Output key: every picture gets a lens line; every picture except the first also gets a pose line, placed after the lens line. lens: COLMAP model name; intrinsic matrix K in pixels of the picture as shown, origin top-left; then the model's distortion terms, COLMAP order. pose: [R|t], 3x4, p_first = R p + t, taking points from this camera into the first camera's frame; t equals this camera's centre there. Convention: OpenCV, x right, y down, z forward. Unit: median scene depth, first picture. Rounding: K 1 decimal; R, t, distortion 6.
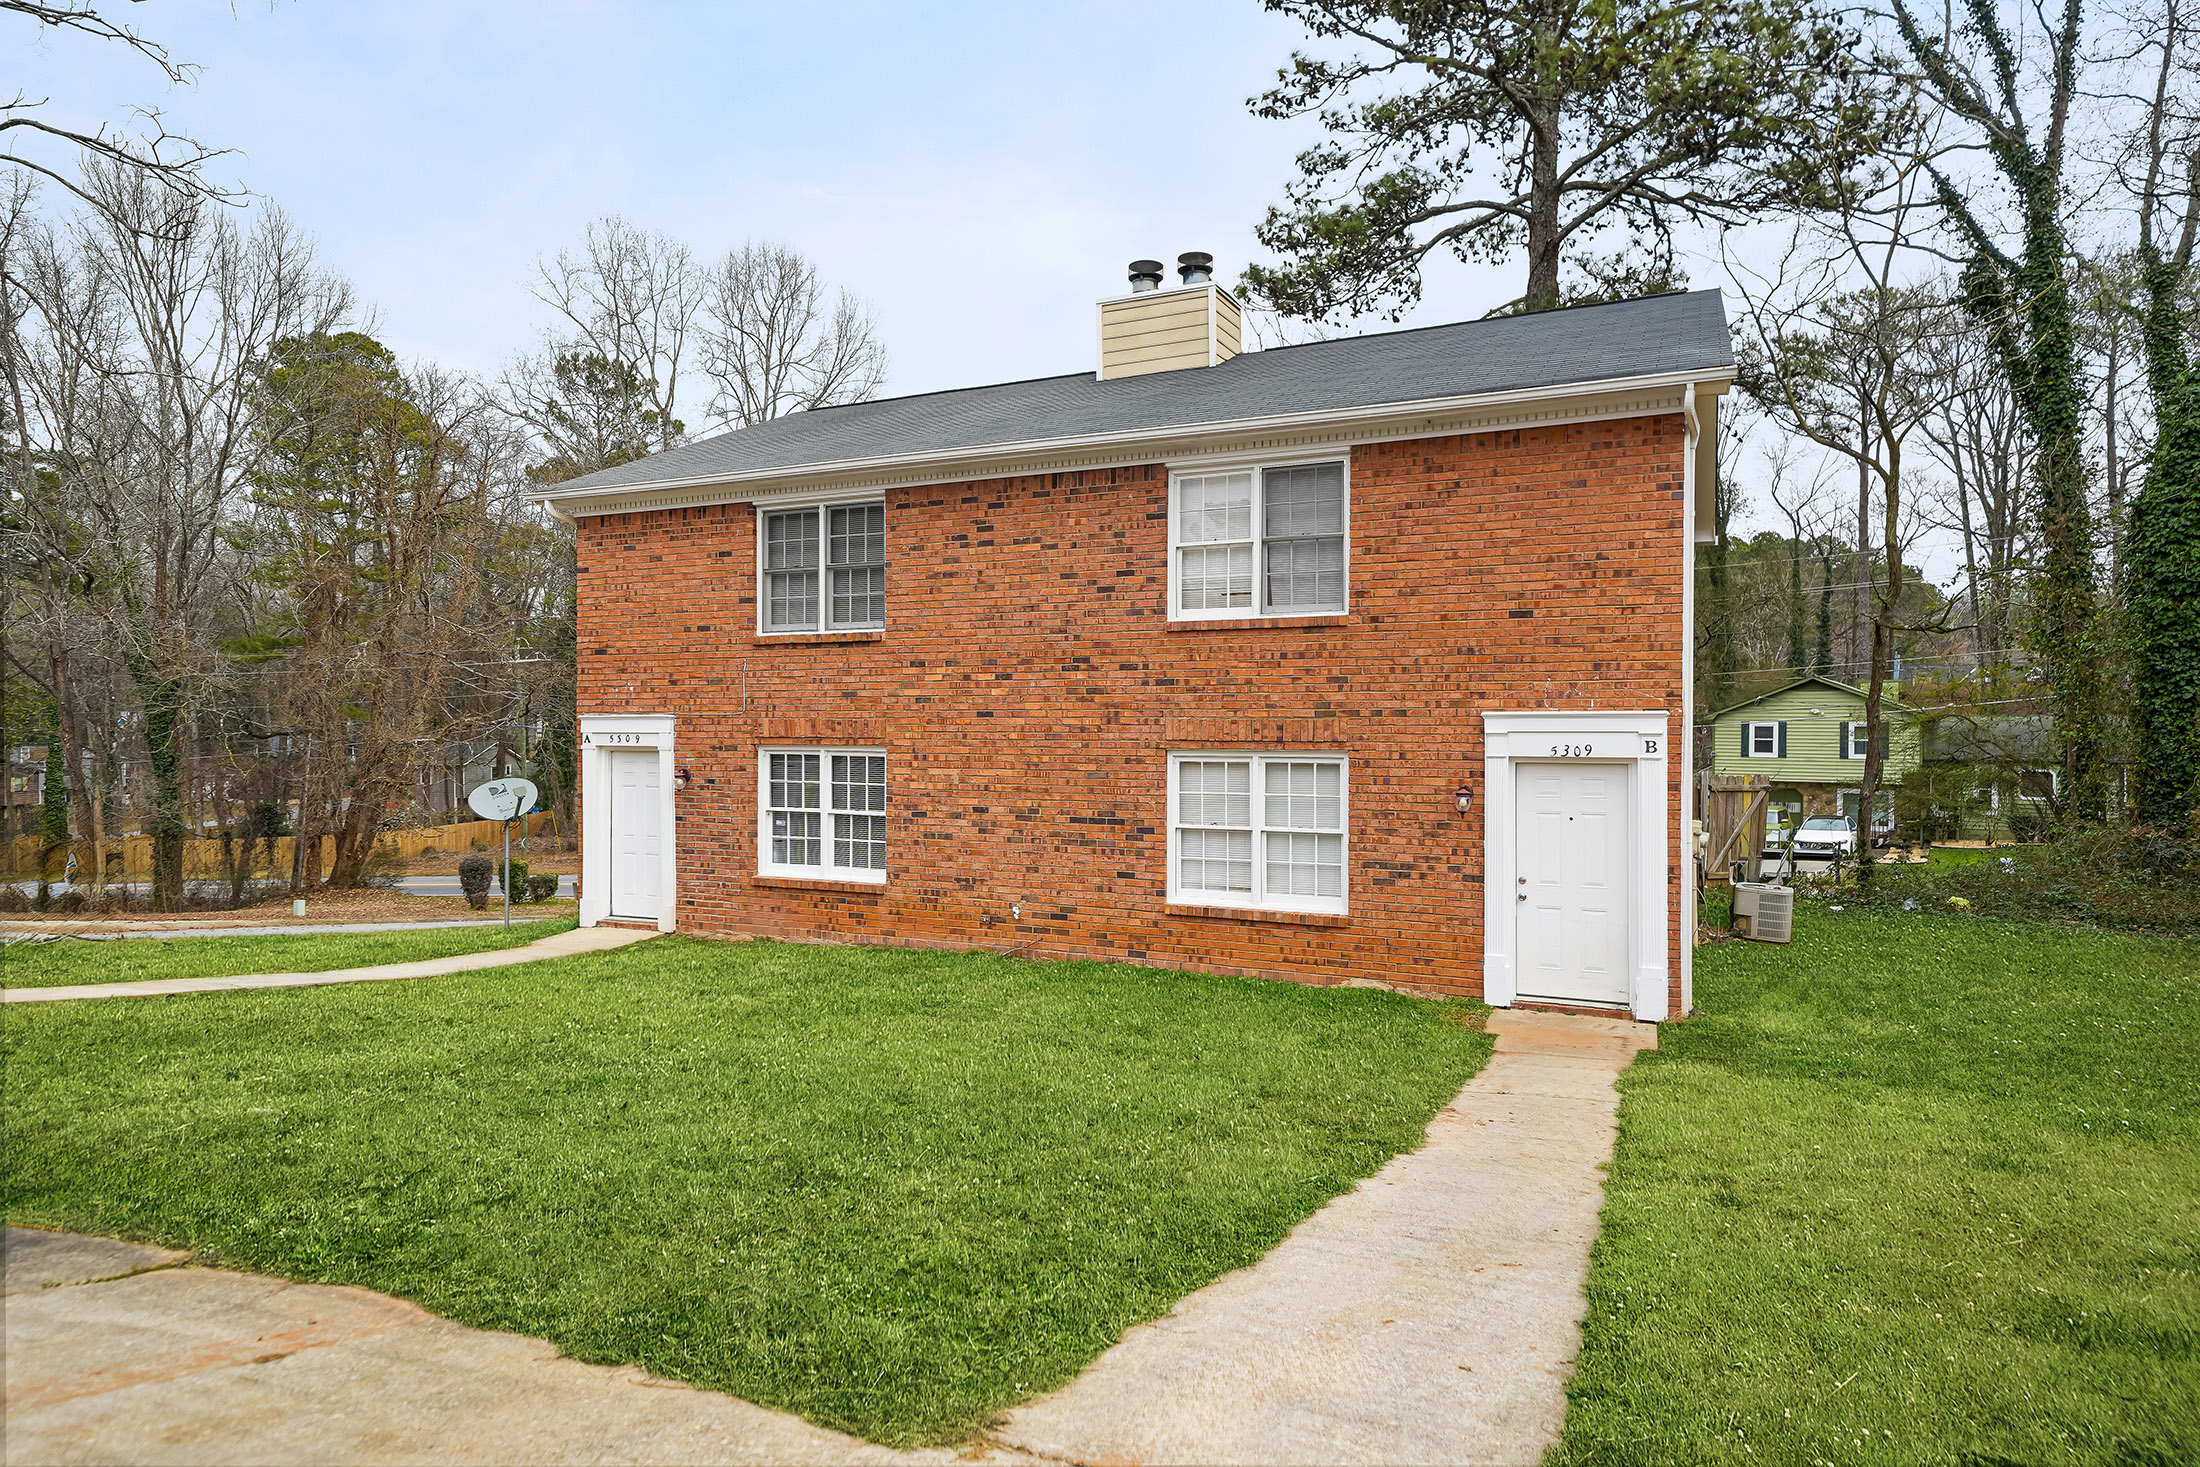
lens RADIAL K [[1341.6, 0, 1099.9], [0, 1341.6, 725.0], [0, 0, 1]] dist [0.001987, -0.004861]
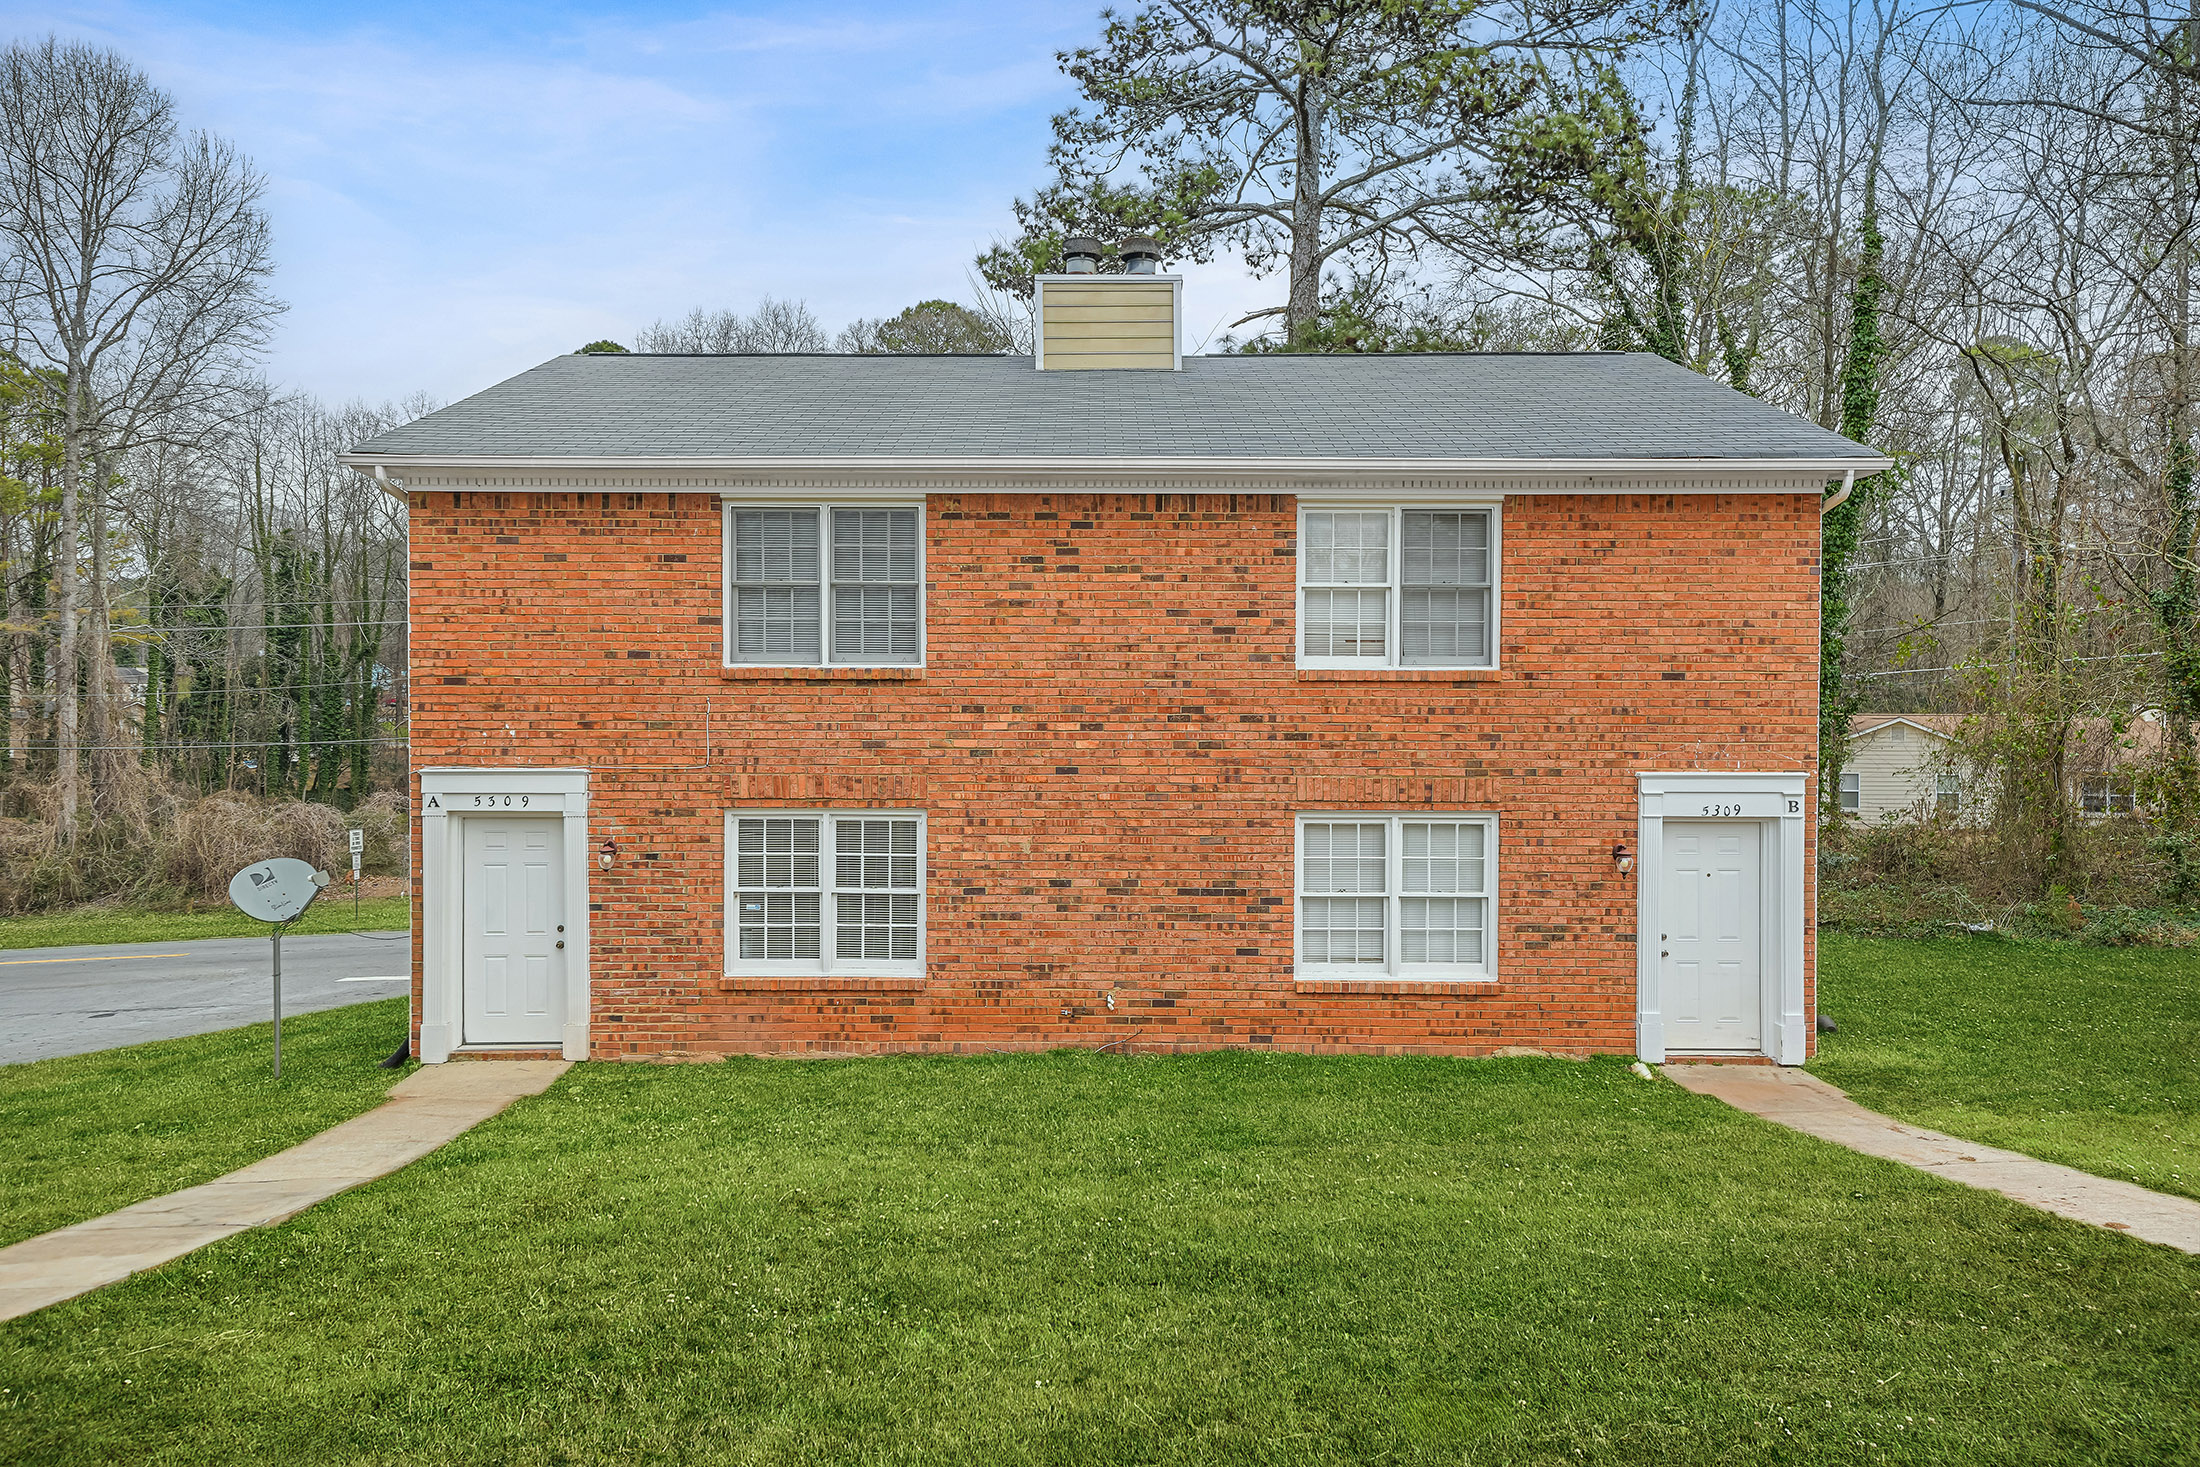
lens RADIAL K [[1520.1, 0, 1099.8], [0, 1520.1, 729.8], [0, 0, 1]] dist [0.010446, 0.011710]
pose [[0.897850, 0.000539, 0.440301, -0.518635], [-0.003357, 0.999979, 0.005622, -0.041592], [-0.440288, -0.006526, 0.897833, 0.136111]]
